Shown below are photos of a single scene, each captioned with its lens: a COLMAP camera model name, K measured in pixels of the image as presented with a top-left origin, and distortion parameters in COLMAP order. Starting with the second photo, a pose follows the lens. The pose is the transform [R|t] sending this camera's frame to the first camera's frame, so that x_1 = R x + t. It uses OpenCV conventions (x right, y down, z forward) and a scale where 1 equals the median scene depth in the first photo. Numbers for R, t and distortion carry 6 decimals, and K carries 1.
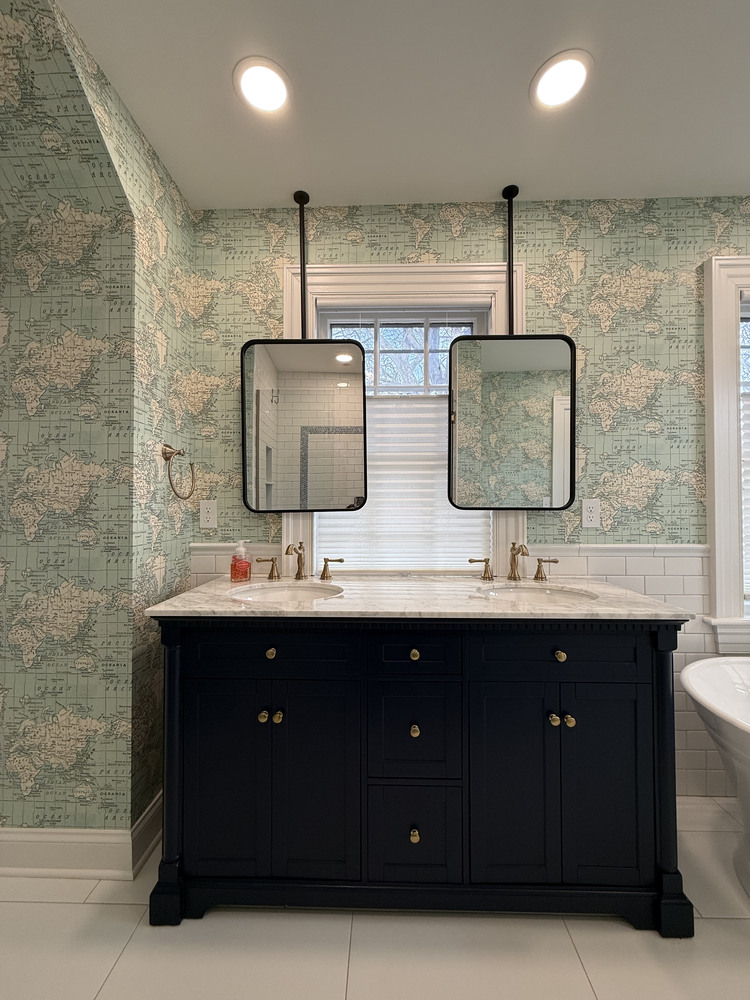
lens RADIAL K [[348.9, 0, 375.1], [0, 348.9, 501.1], [0, 0, 1]] dist [-0.001425, -0.000196]
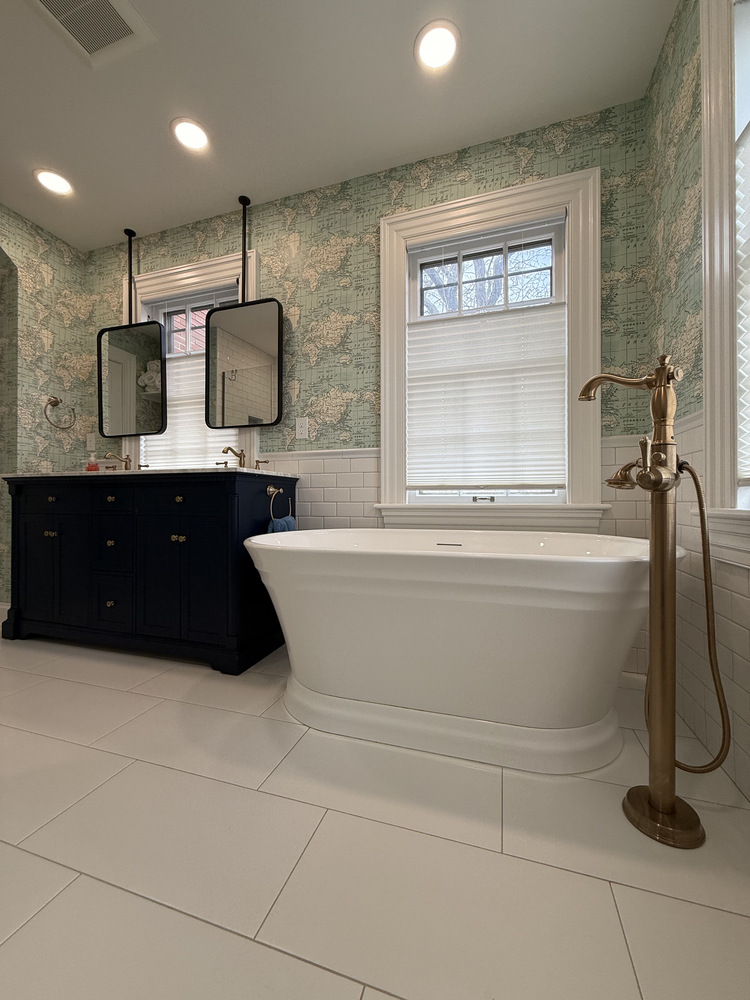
lens RADIAL K [[397.4, 0, 375.3], [0, 397.4, 497.6], [0, 0, 1]] dist [0.000346, 0.000132]
pose [[0.957441, -0.000092, -0.288628, 1.332277], [0.002057, 0.999977, 0.006504, 0.293224], [0.288621, -0.006821, 0.957419, -0.385521]]
